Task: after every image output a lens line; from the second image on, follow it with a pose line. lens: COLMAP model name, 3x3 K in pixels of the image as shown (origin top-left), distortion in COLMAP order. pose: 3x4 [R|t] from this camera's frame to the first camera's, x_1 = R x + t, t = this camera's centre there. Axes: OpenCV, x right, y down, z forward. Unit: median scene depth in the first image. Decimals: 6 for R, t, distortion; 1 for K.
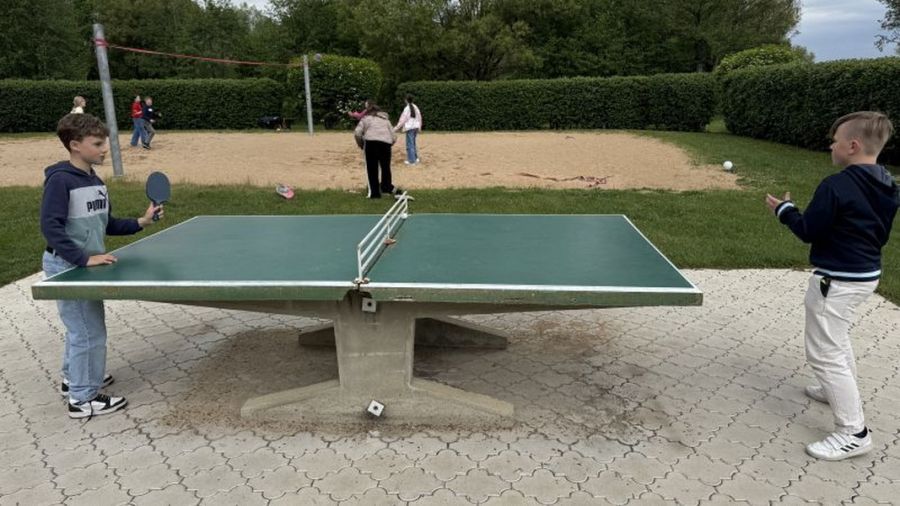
lens RADIAL K [[605.1, 0, 452.4], [0, 605.1, 253.2], [0, 0, 1]] dist [0.031547, -0.019562]
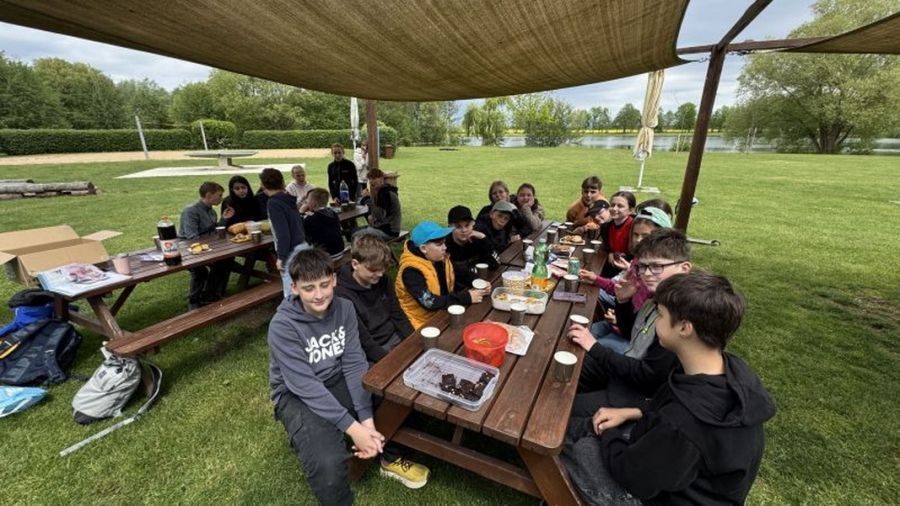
lens RADIAL K [[362.7, 0, 445.9], [0, 362.7, 252.2], [0, 0, 1]] dist [-0.001272, 0.000119]
pose [[0.936980, -0.104998, 0.333233, 0.140747], [0.087091, 0.993858, 0.068271, 0.186116], [-0.338355, -0.034947, 0.940370, -0.707331]]
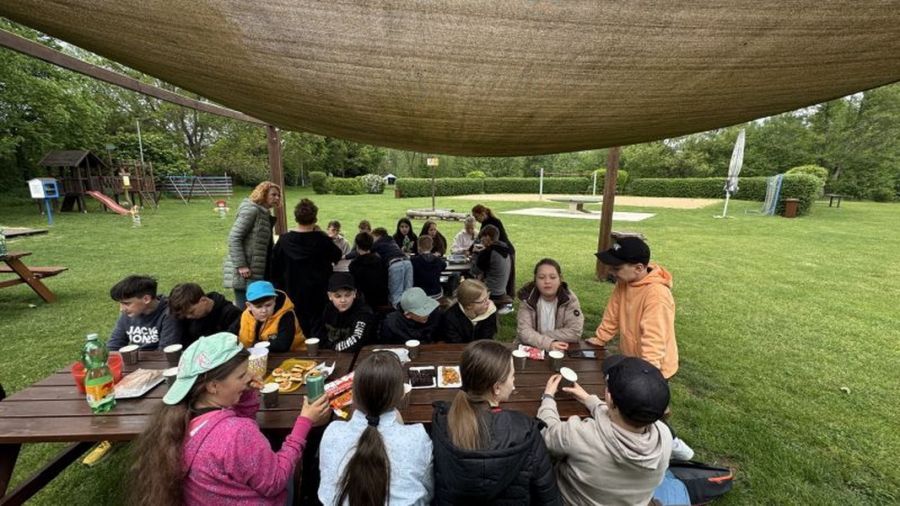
lens RADIAL K [[362.7, 0, 451.8], [0, 362.7, 252.3], [0, 0, 1]] dist [-0.001272, 0.000119]
pose [[0.786066, 0.130074, -0.604302, 0.274026], [-0.168694, 0.985642, -0.007278, 0.169756], [0.594678, 0.107663, 0.796722, -0.662202]]
